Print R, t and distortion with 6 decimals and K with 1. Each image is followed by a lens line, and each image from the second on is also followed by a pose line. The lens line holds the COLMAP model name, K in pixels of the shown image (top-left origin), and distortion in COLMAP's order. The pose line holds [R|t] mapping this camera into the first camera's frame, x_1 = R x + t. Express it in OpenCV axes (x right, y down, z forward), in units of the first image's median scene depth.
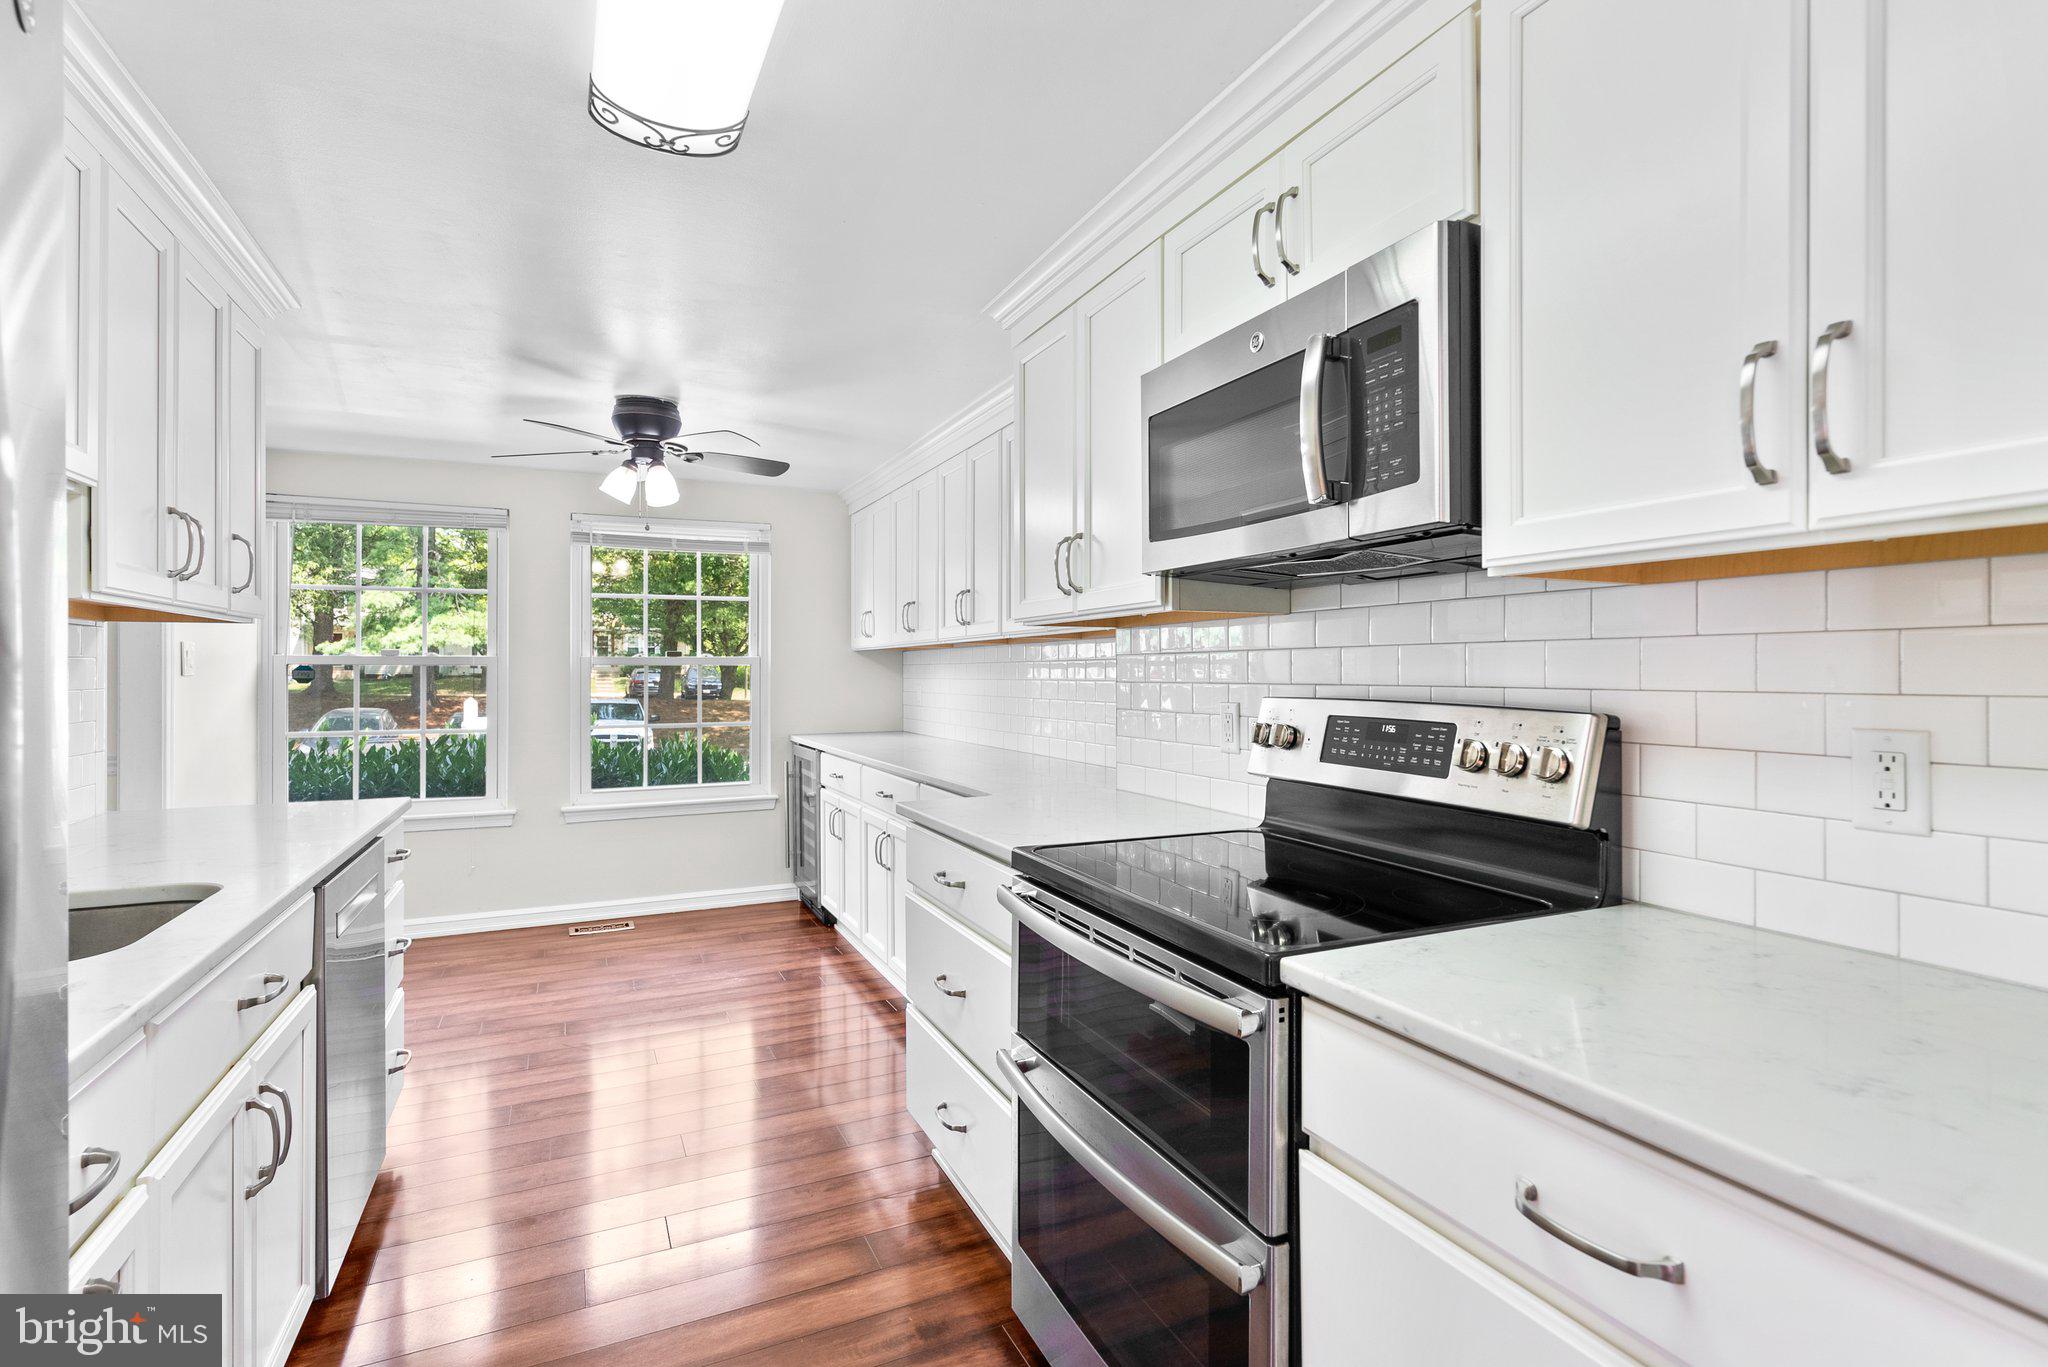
lens RADIAL K [[968.9, 0, 1056.3], [0, 968.9, 668.5], [0, 0, 1]] dist [-0.003755, 0.000961]
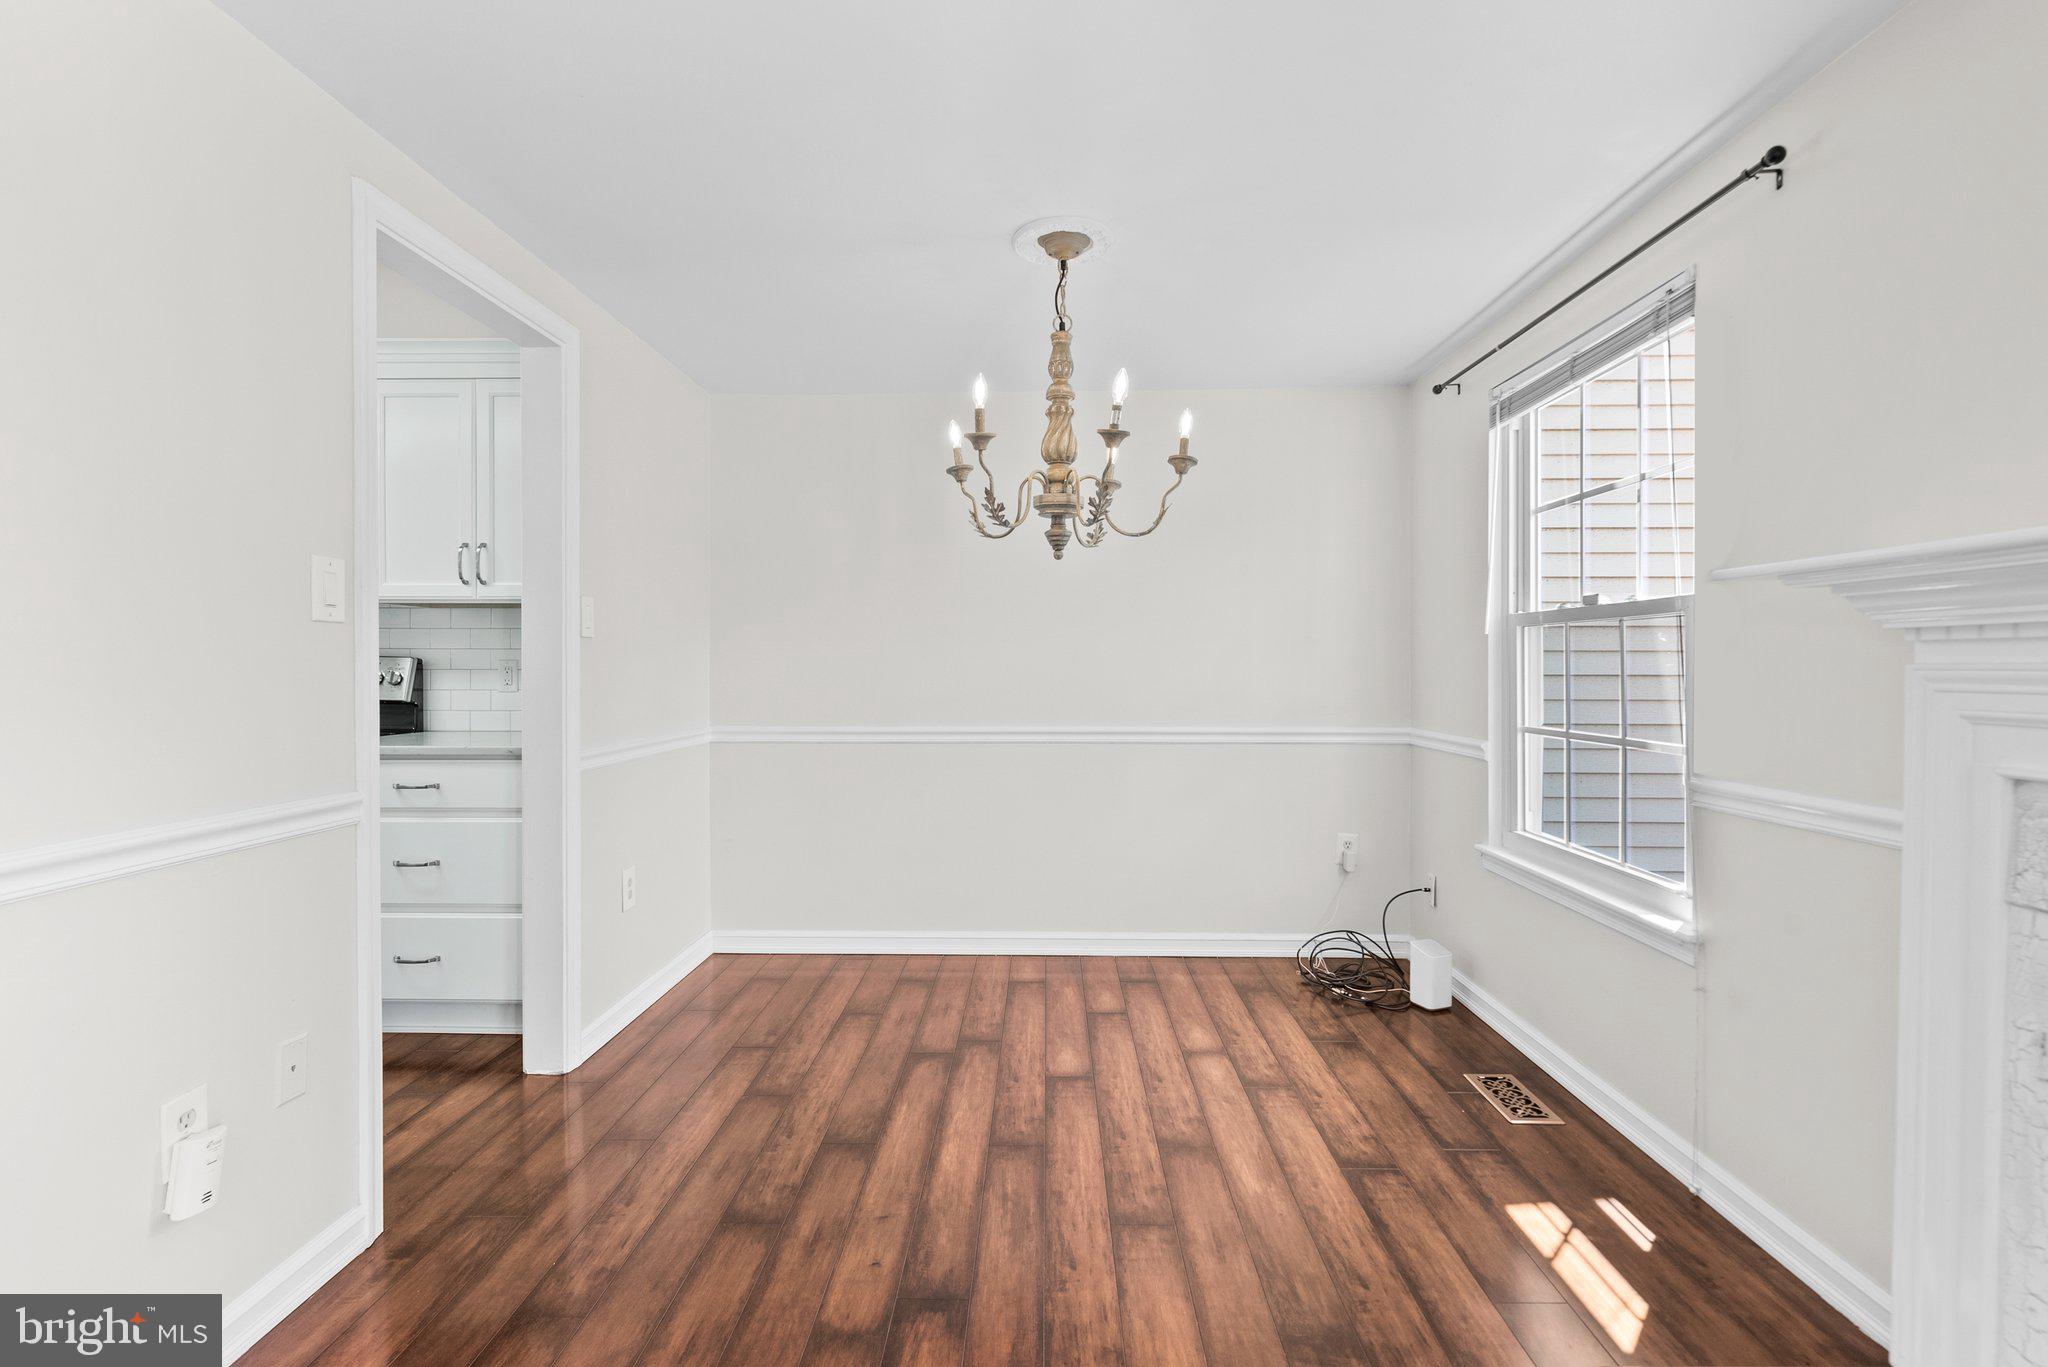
lens RADIAL K [[968.9, 0, 1029.9], [0, 968.9, 656.0], [0, 0, 1]] dist [-0.003755, 0.000961]
pose [[0.466963, 0.004124, 0.884267, -0.843104], [0.004733, 0.999963, -0.007162, 0.058875], [-0.884264, 0.007530, 0.466927, -1.465158]]
